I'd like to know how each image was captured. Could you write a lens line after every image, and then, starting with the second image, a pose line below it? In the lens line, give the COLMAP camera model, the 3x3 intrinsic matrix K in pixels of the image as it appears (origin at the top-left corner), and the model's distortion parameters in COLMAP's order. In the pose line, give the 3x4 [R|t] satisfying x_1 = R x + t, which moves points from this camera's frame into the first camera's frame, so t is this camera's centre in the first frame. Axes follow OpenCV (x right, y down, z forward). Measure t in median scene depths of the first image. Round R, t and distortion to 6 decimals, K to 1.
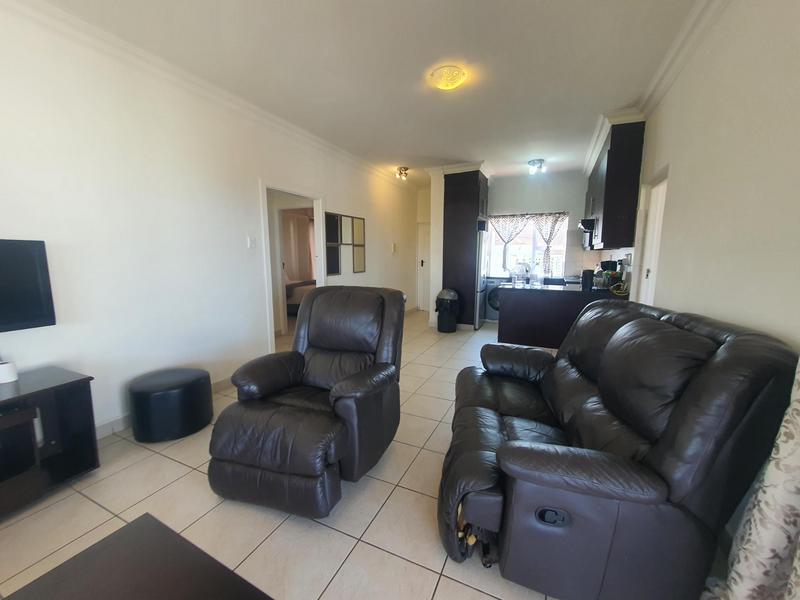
lens RADIAL K [[319.9, 0, 403.7], [0, 319.9, 300.8], [0, 0, 1]] dist [-0.001814, -0.000277]
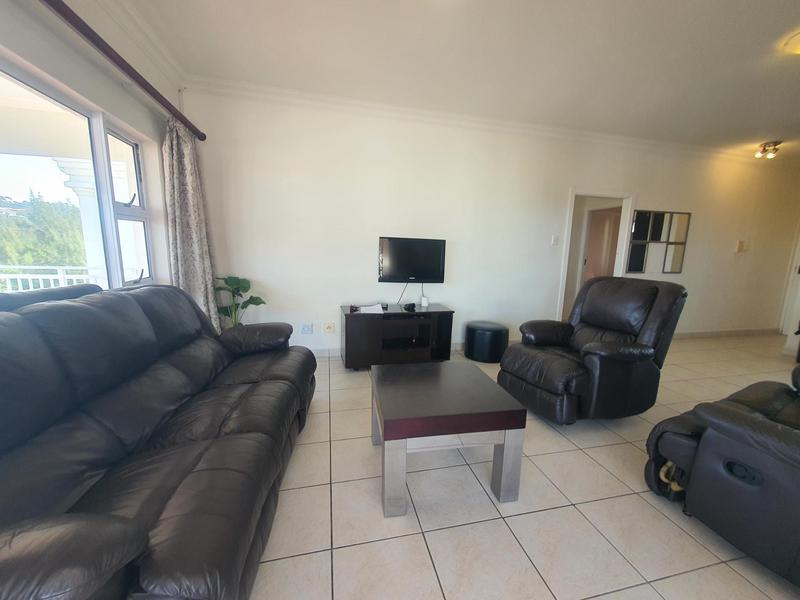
lens RADIAL K [[319.9, 0, 403.7], [0, 319.9, 300.8], [0, 0, 1]] dist [-0.001814, -0.000277]
pose [[0.609829, 0.136010, -0.780775, 0.296514], [-0.136395, 0.988476, 0.065659, 0.086263], [0.780708, 0.066453, 0.621353, -0.392495]]
